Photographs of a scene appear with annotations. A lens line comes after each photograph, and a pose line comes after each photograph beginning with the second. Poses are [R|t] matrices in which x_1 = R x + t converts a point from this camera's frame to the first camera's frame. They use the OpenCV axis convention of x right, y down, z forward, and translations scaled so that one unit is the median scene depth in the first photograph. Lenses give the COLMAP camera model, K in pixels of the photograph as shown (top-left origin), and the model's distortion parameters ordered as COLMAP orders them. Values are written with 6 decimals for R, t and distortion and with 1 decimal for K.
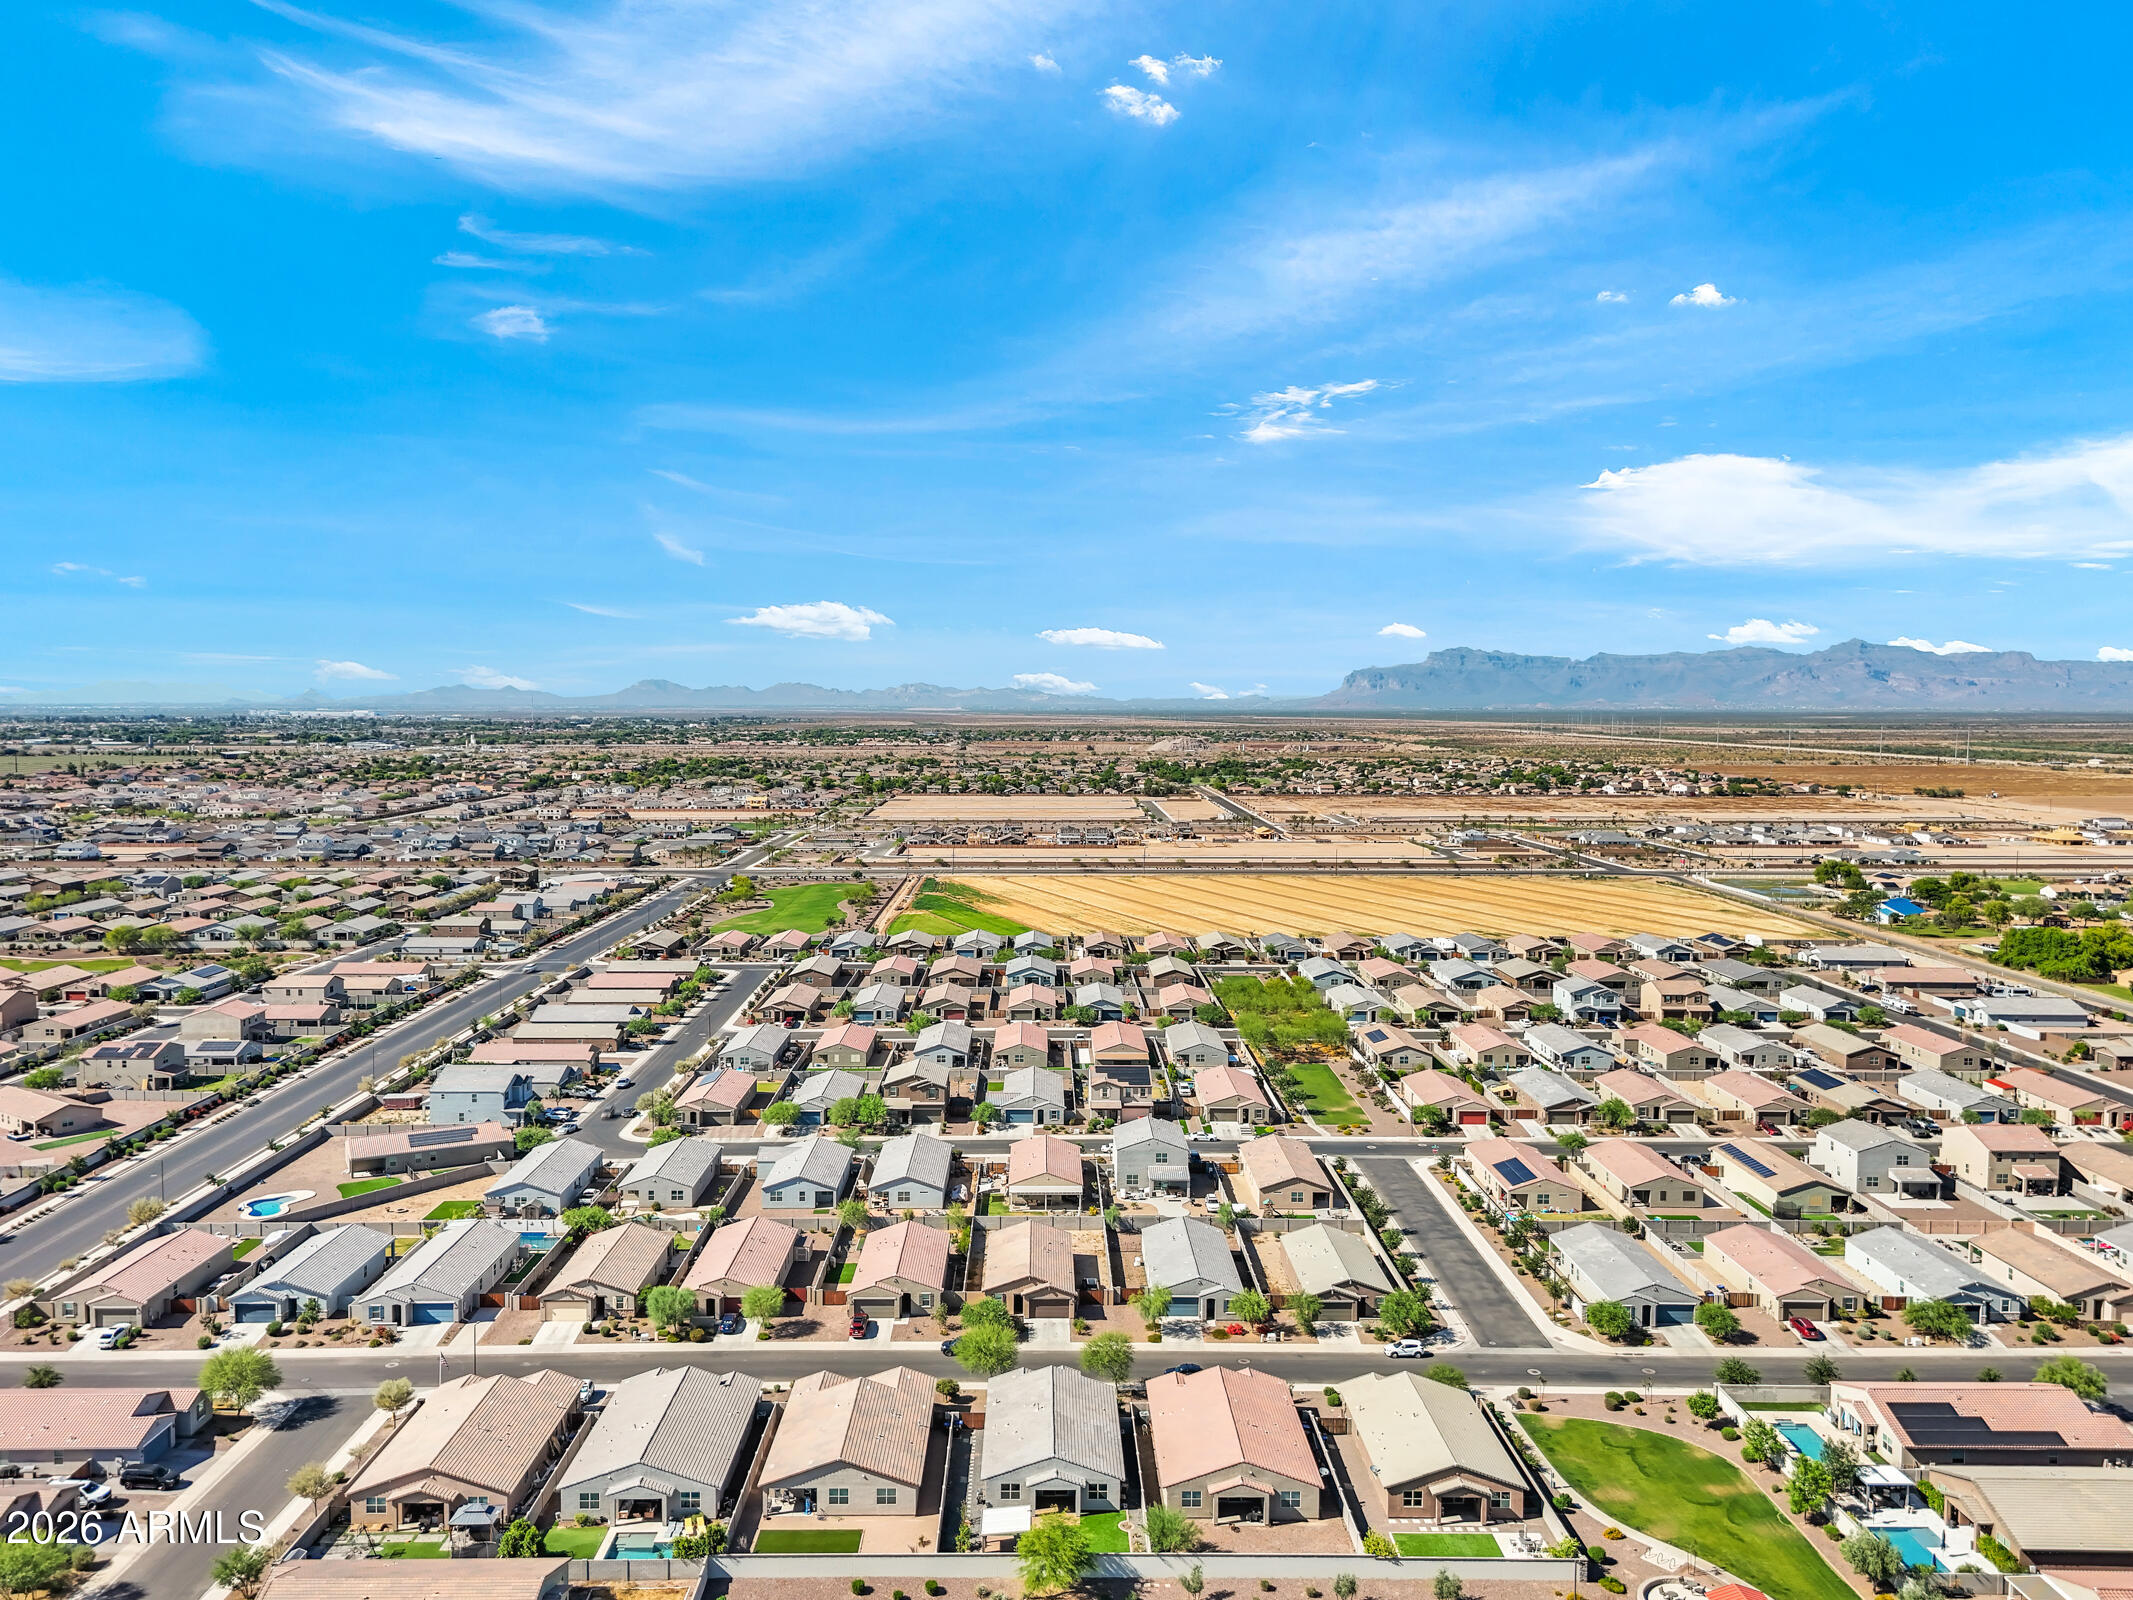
lens RADIAL K [[1608.3, 0, 1066.5], [0, 1608.3, 800.0], [0, 0, 1]] dist [0.067274, -0.053440]
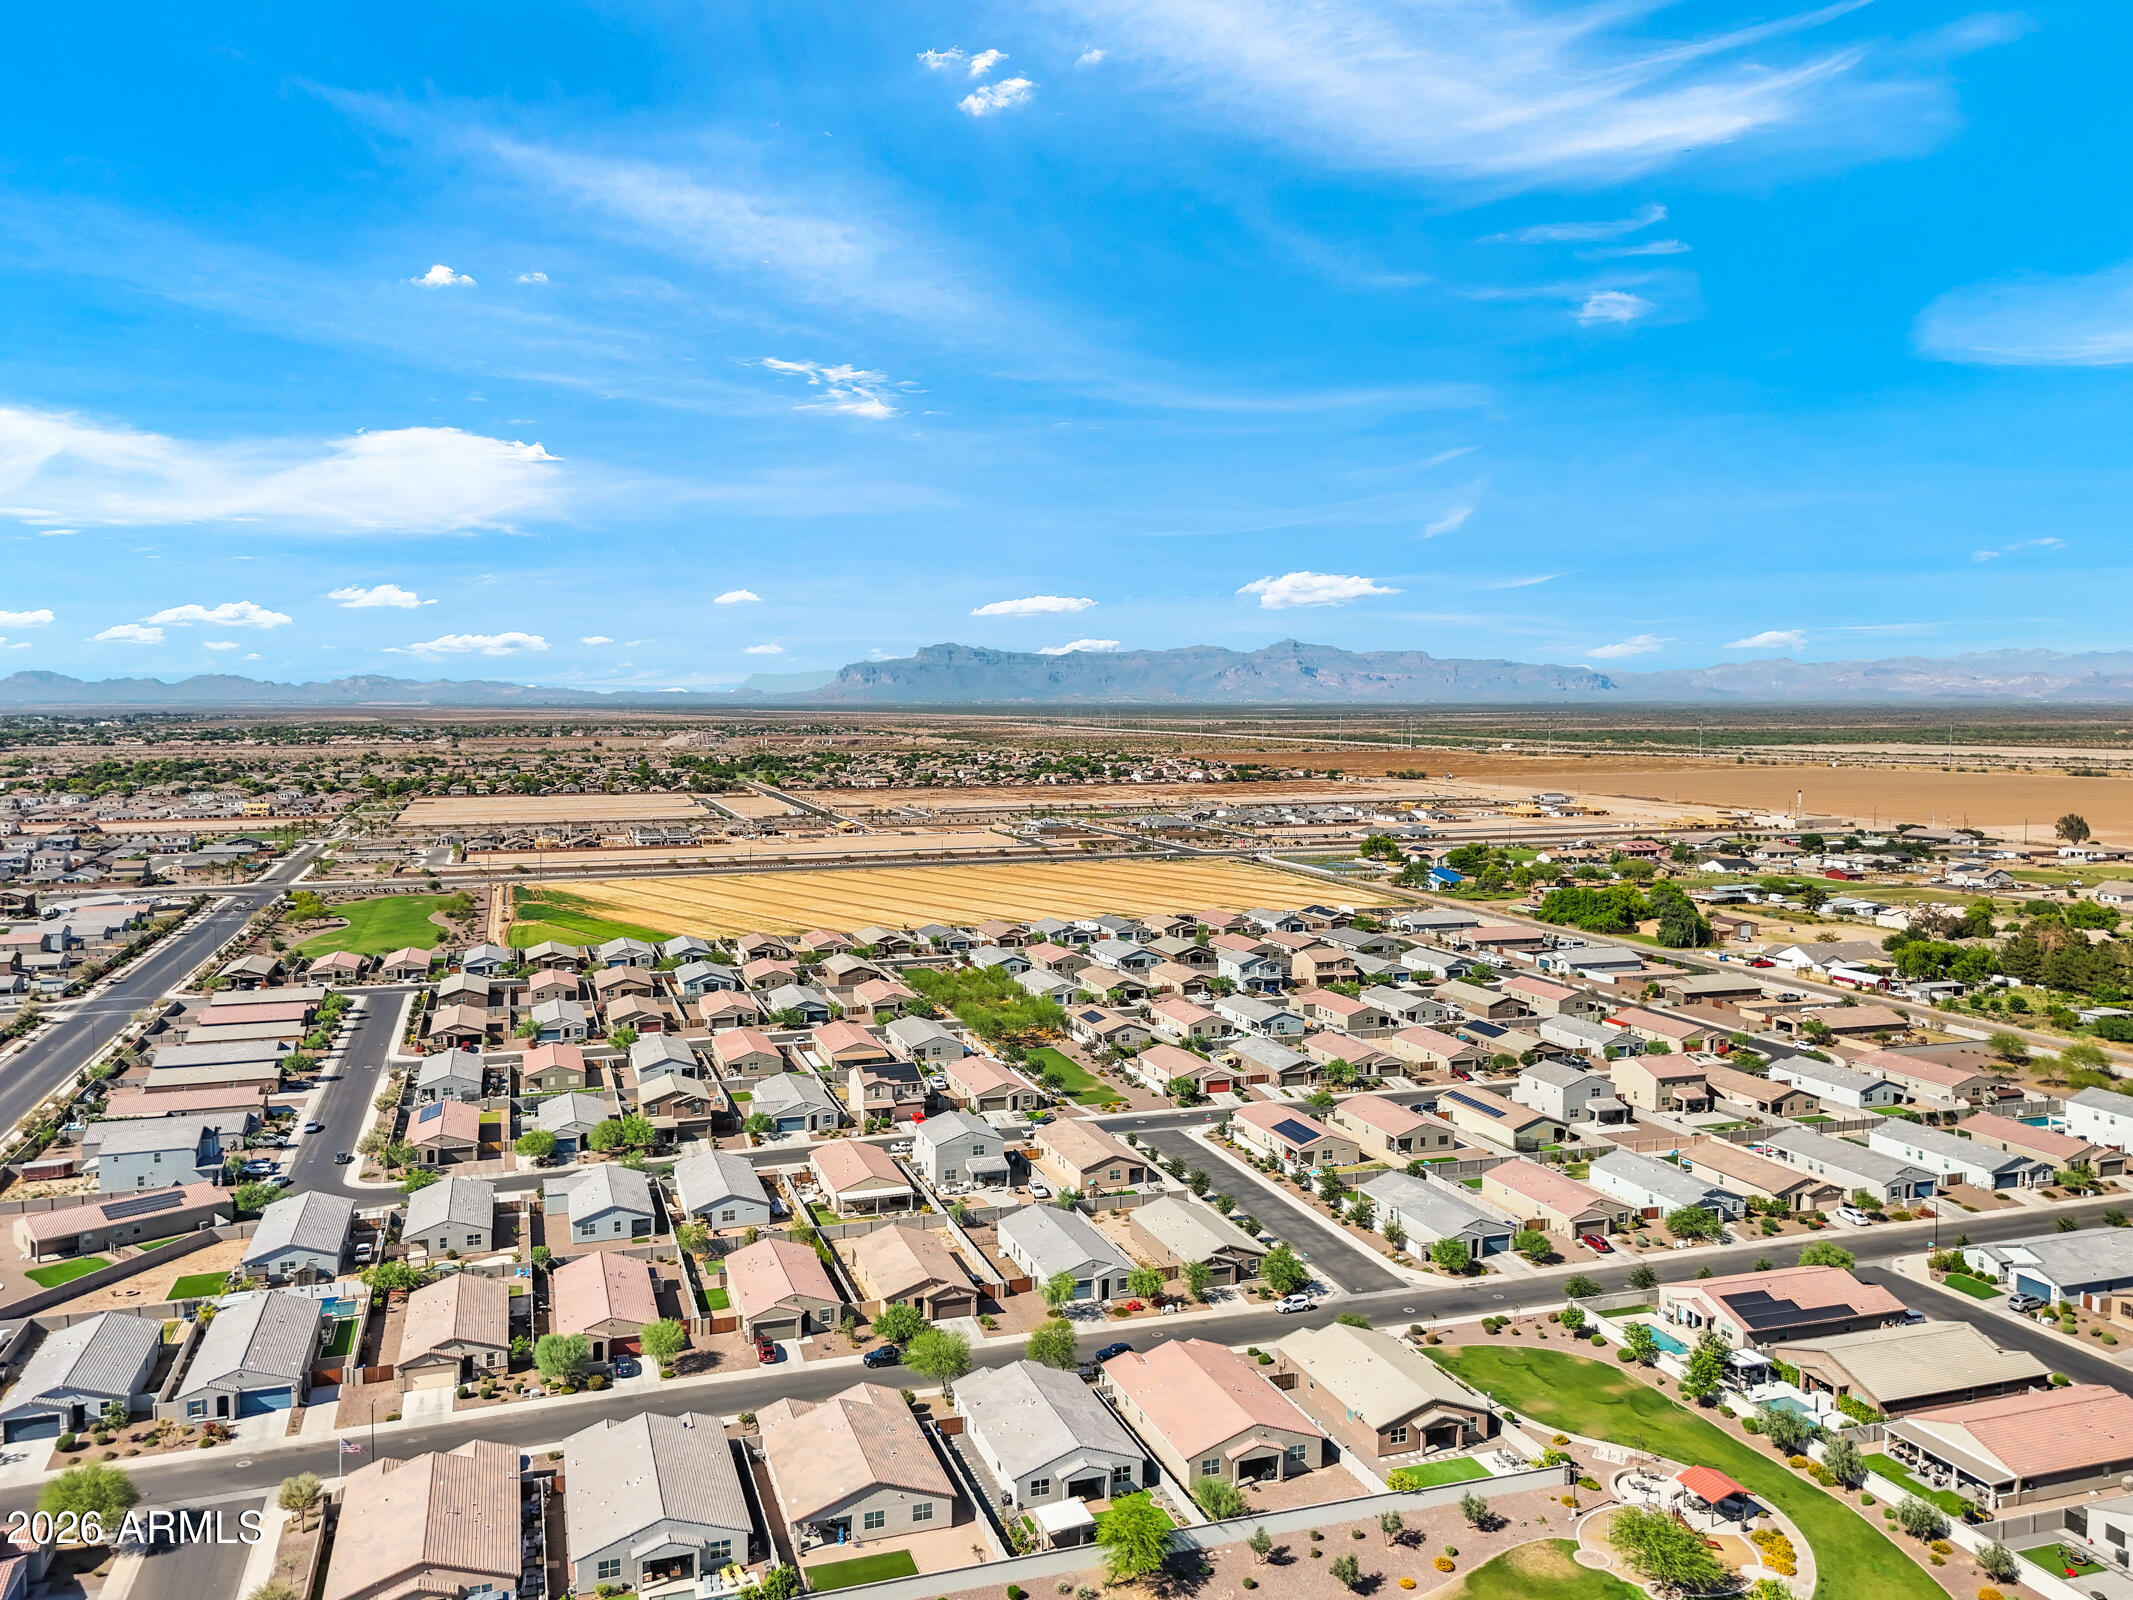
lens RADIAL K [[1608.3, 0, 1066.5], [0, 1608.3, 800.0], [0, 0, 1]] dist [0.067274, -0.053440]
pose [[0.950694, -0.023257, 0.309256, -0.233834], [0.022114, 0.999730, 0.007204, -0.002215], [-0.309340, -0.000010, 0.950951, 0.034880]]
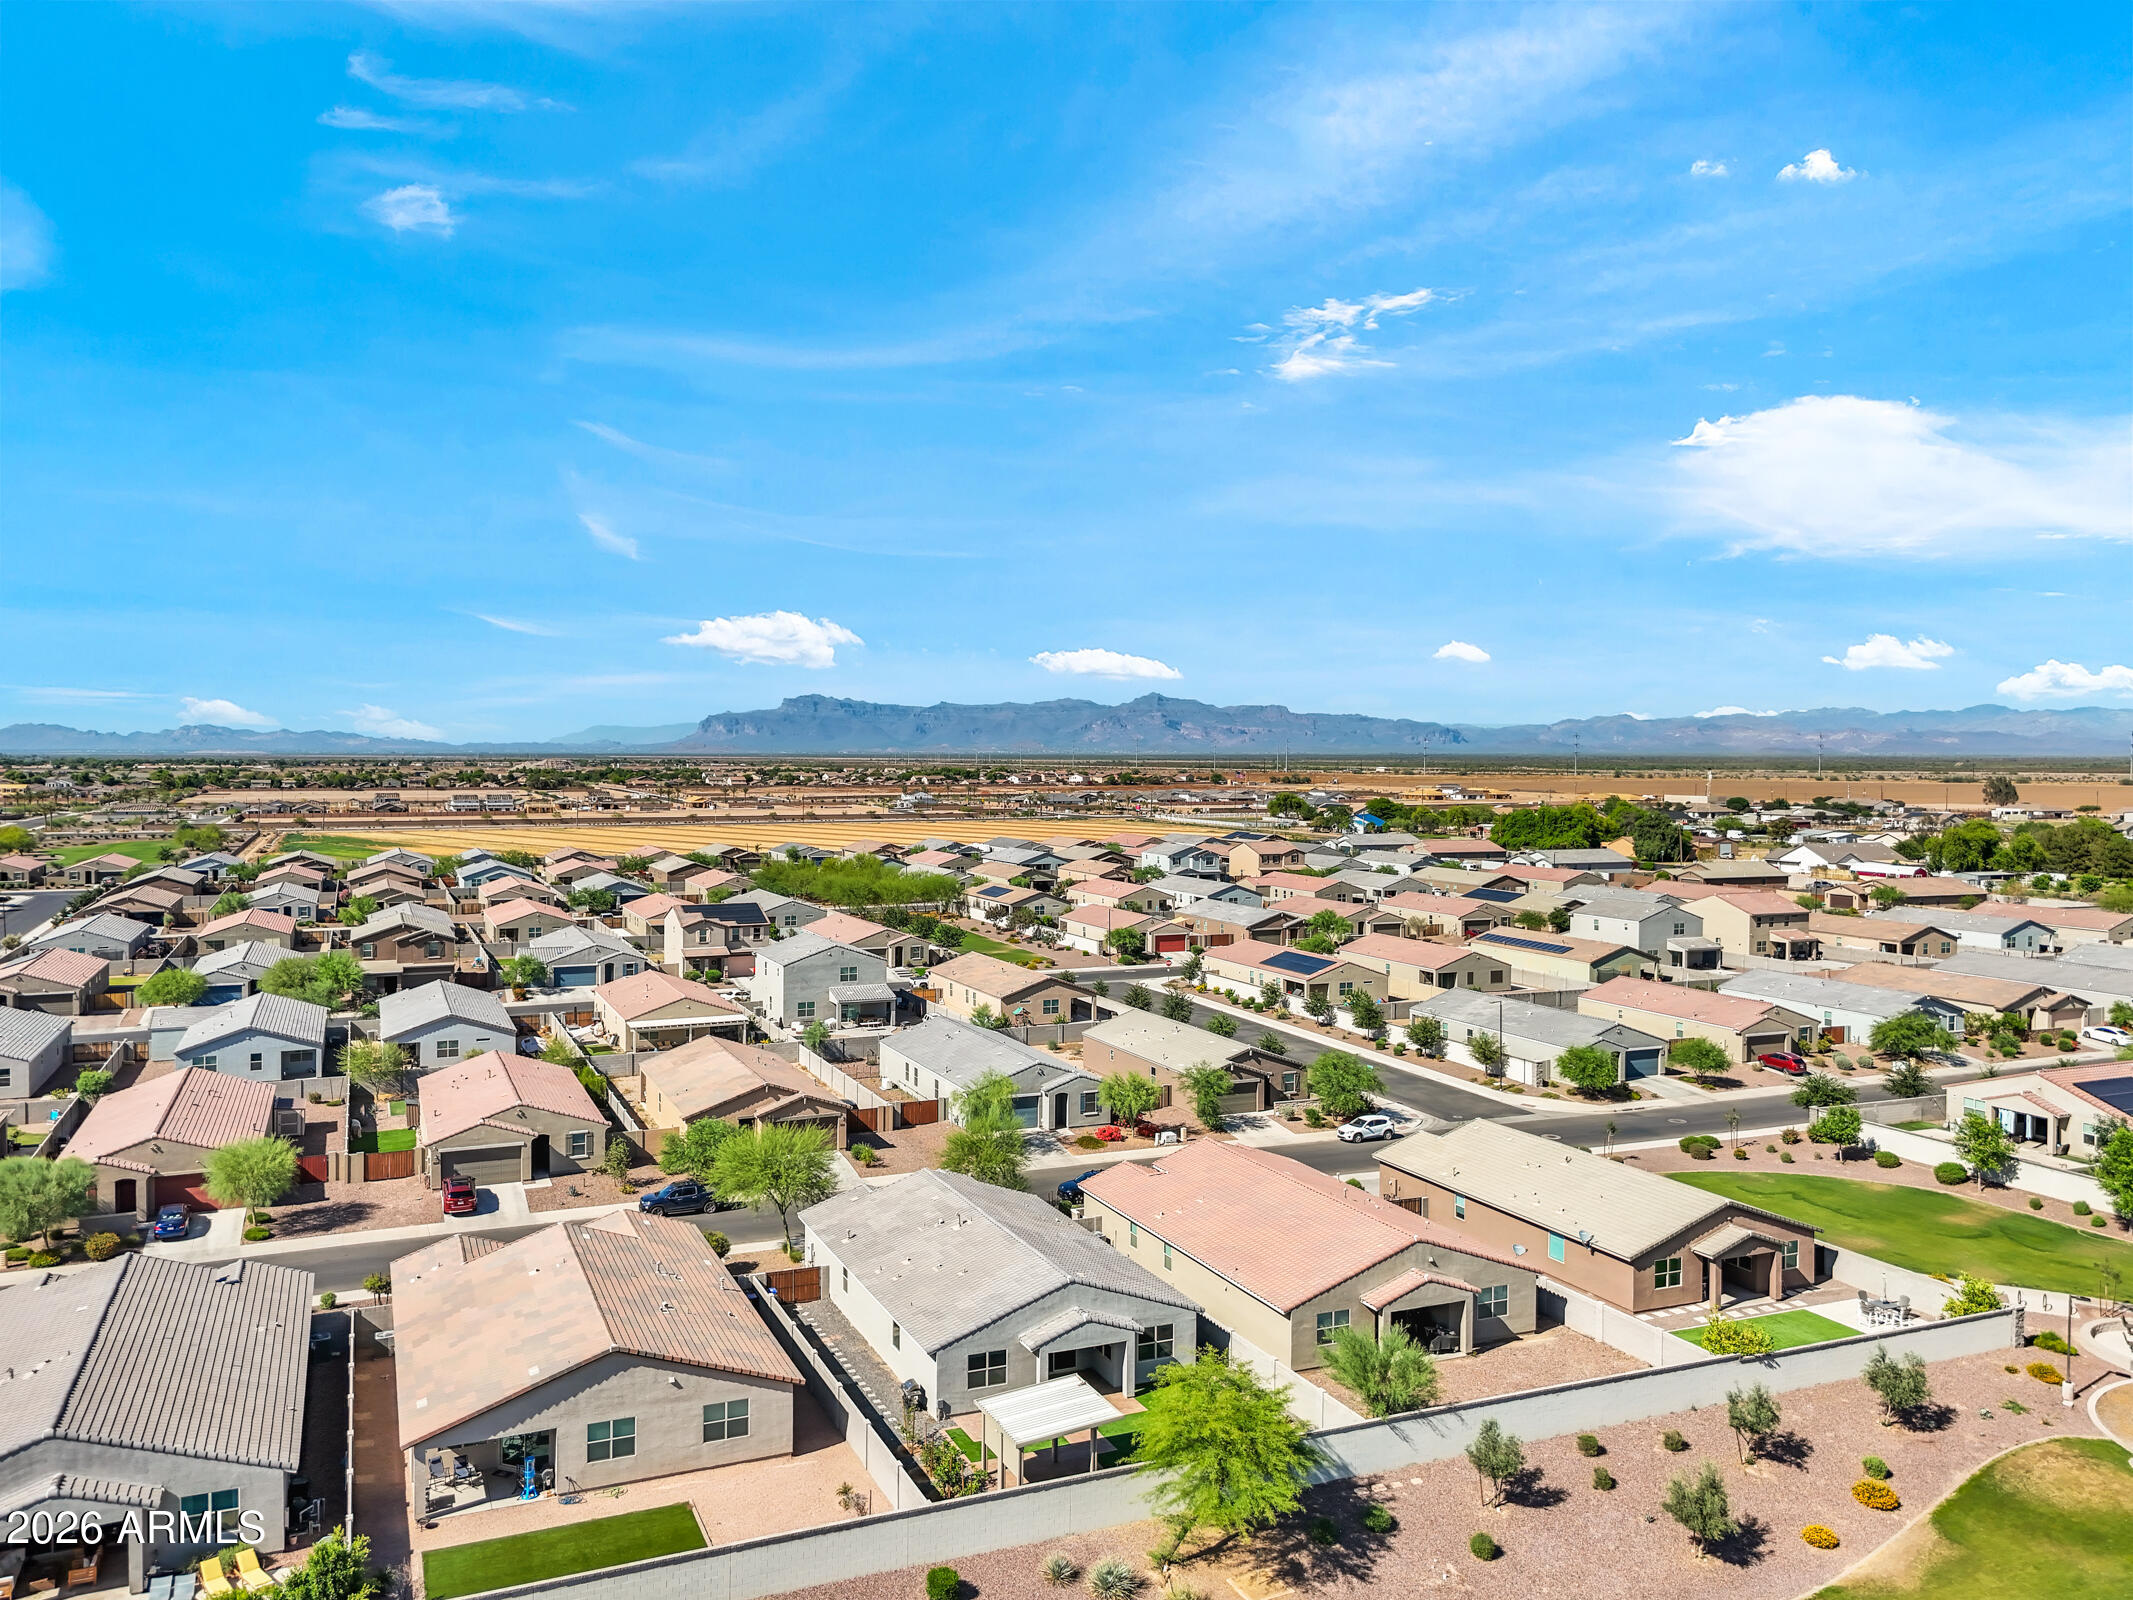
lens RADIAL K [[1596.2, 0, 1061.7], [0, 1596.2, 798.2], [0, 0, 1]] dist [0.070187, -0.059626]
pose [[0.922752, -0.013303, 0.385165, -0.139297], [0.025844, 0.999290, -0.027402, 0.203371], [-0.384527, 0.035239, 0.922441, 0.414898]]
